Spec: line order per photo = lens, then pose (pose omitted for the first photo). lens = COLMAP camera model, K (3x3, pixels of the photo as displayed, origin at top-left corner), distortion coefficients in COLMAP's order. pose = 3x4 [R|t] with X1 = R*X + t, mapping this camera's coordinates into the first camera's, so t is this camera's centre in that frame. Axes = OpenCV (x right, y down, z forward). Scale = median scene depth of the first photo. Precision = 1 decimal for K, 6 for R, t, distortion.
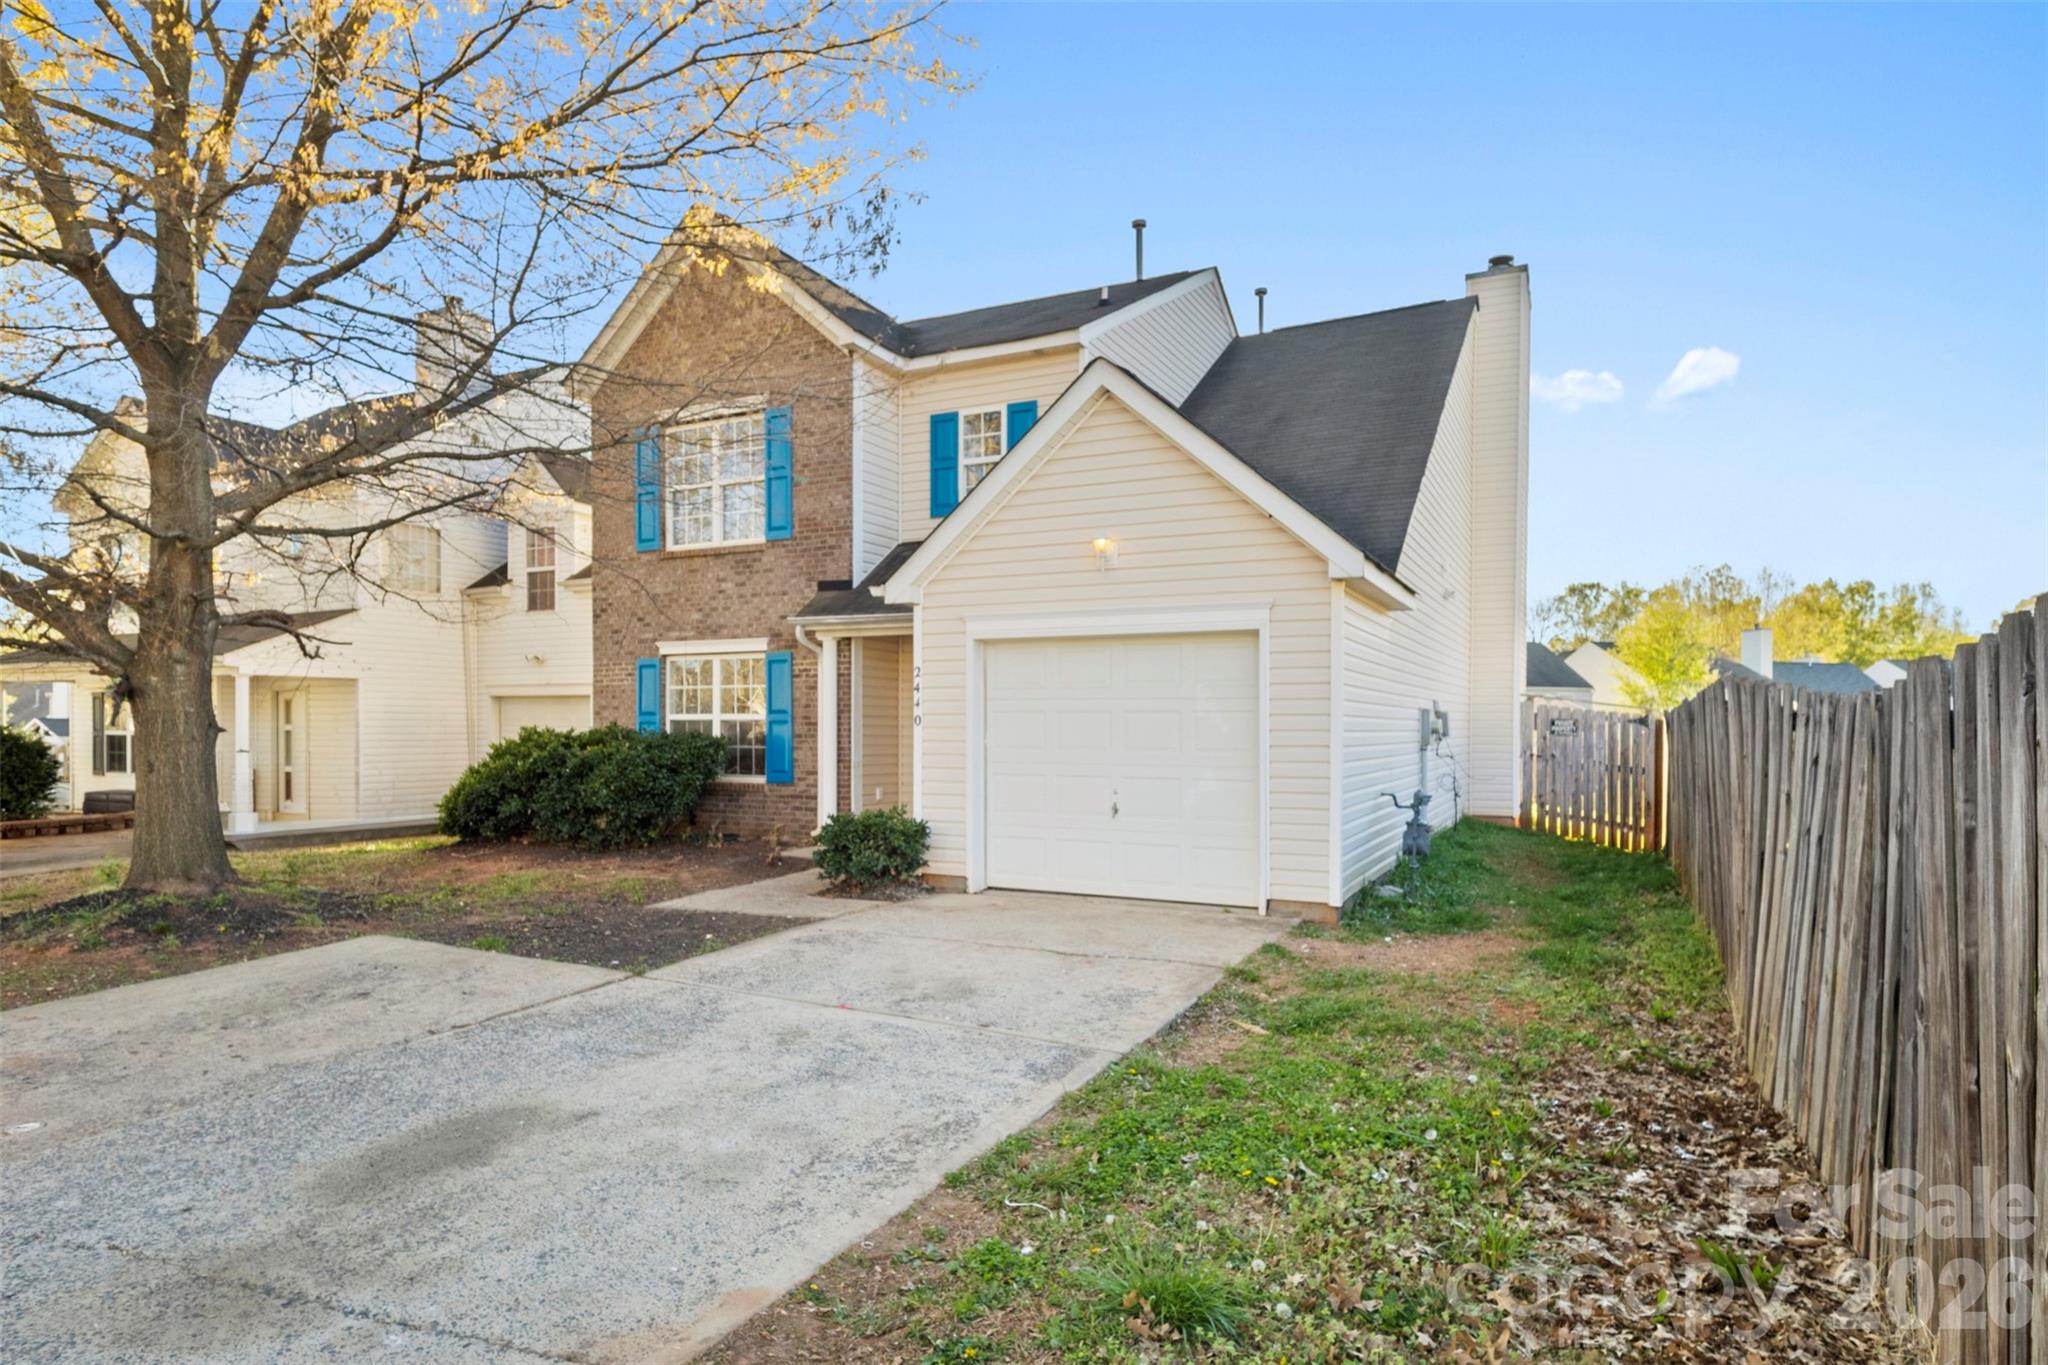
lens RADIAL K [[1131.1, 0, 984.9], [0, 1131.1, 735.7], [0, 0, 1]] dist [0.015109, -0.000255]
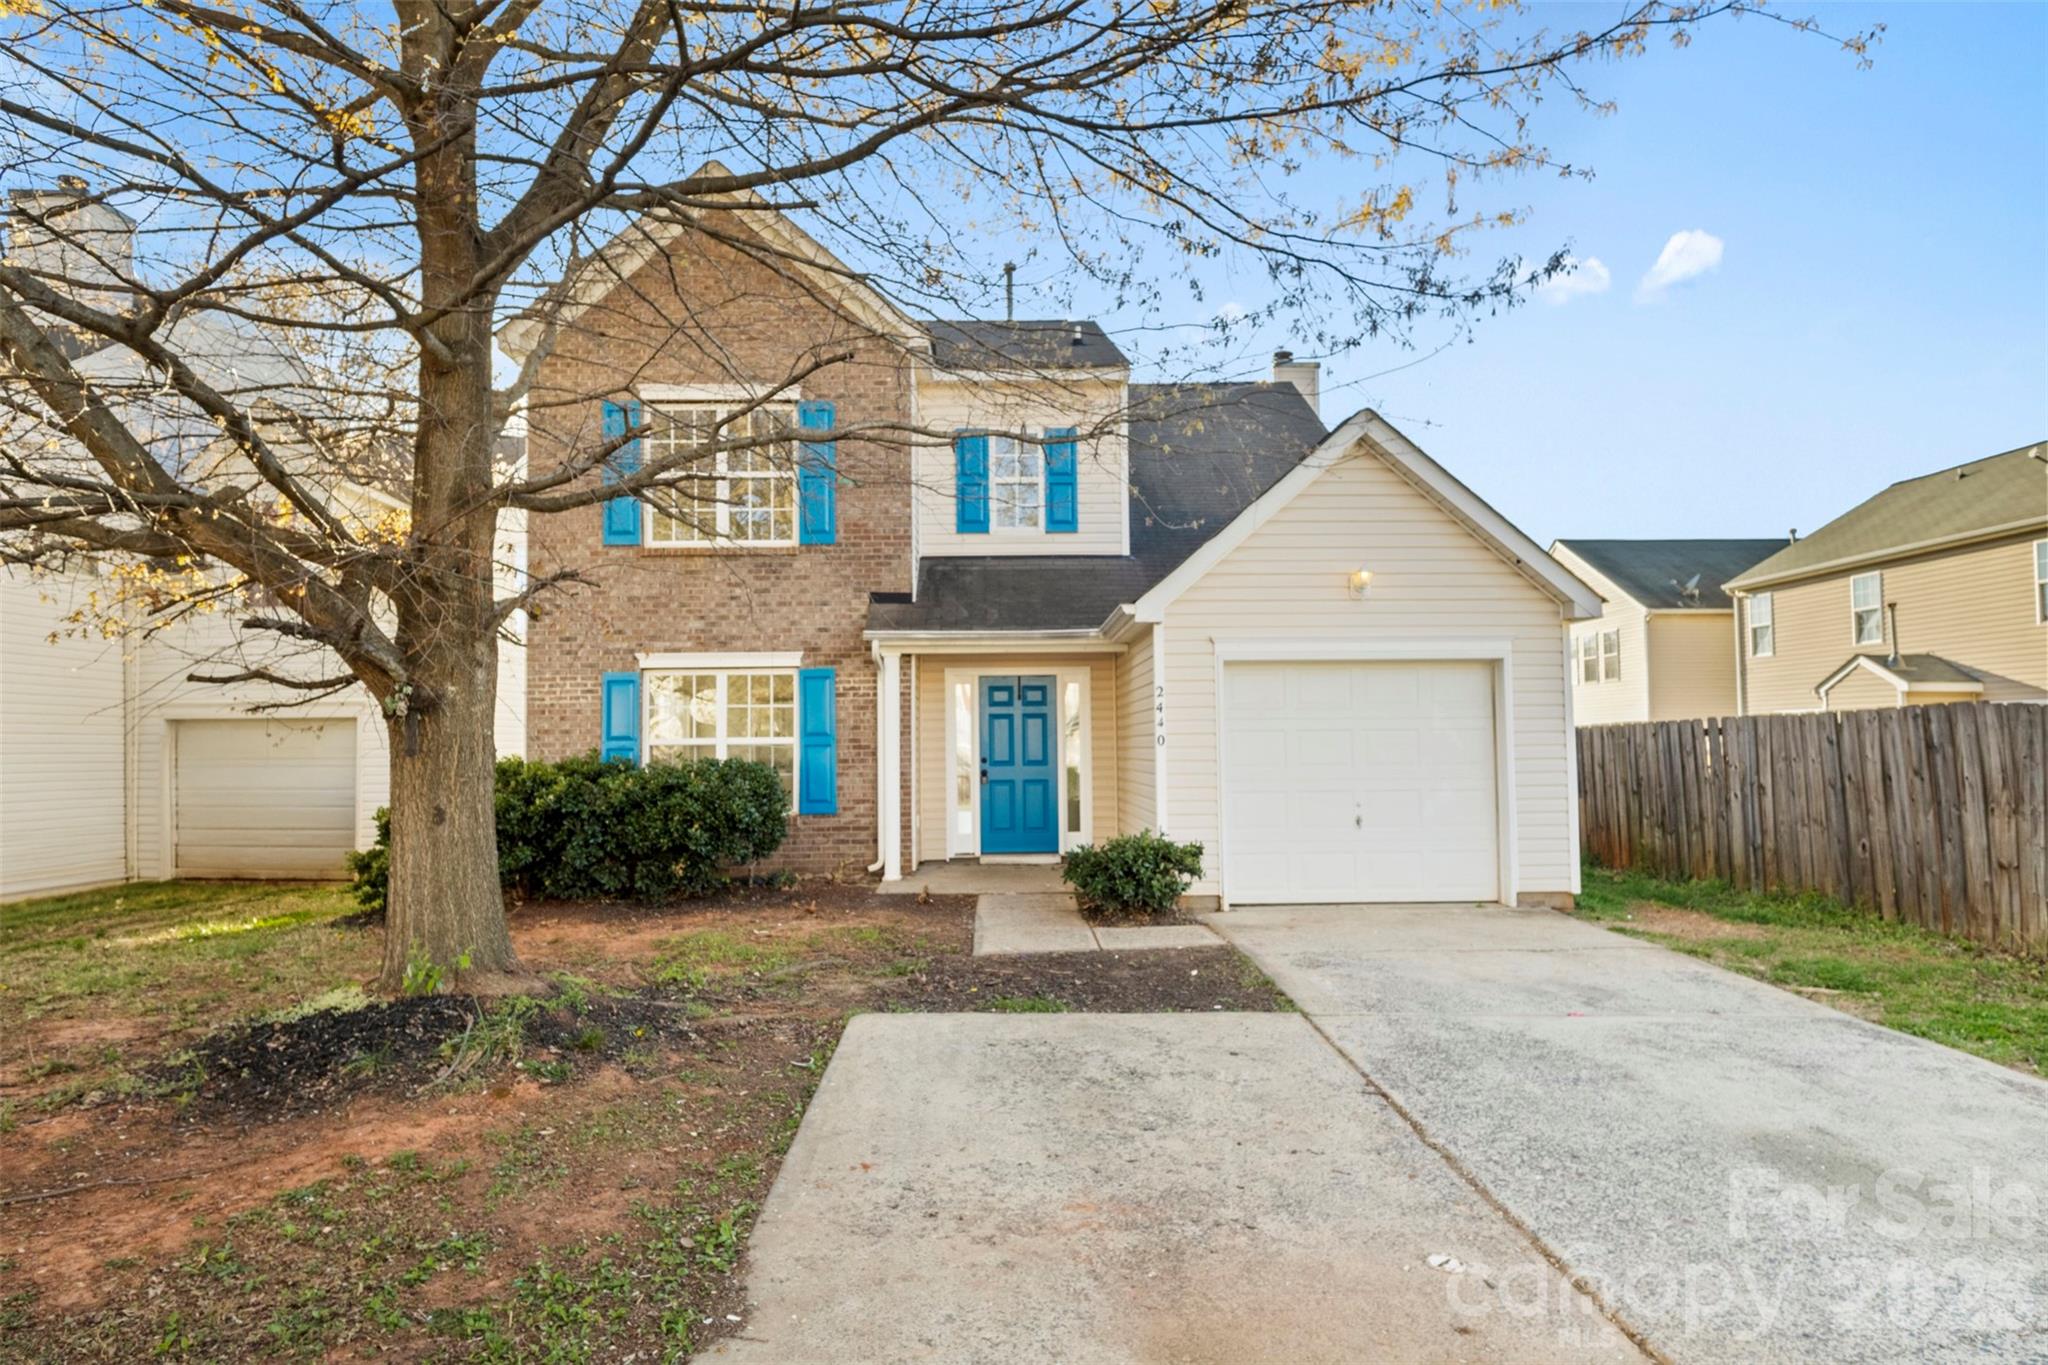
lens RADIAL K [[1131.1, 0, 1021.5], [0, 1131.1, 675.3], [0, 0, 1]] dist [0.015109, -0.000255]
pose [[0.881942, 0.017054, 0.471049, -0.471113], [0.017809, 0.997426, -0.069454, -0.002834], [-0.471021, 0.069643, 0.879369, 0.135253]]
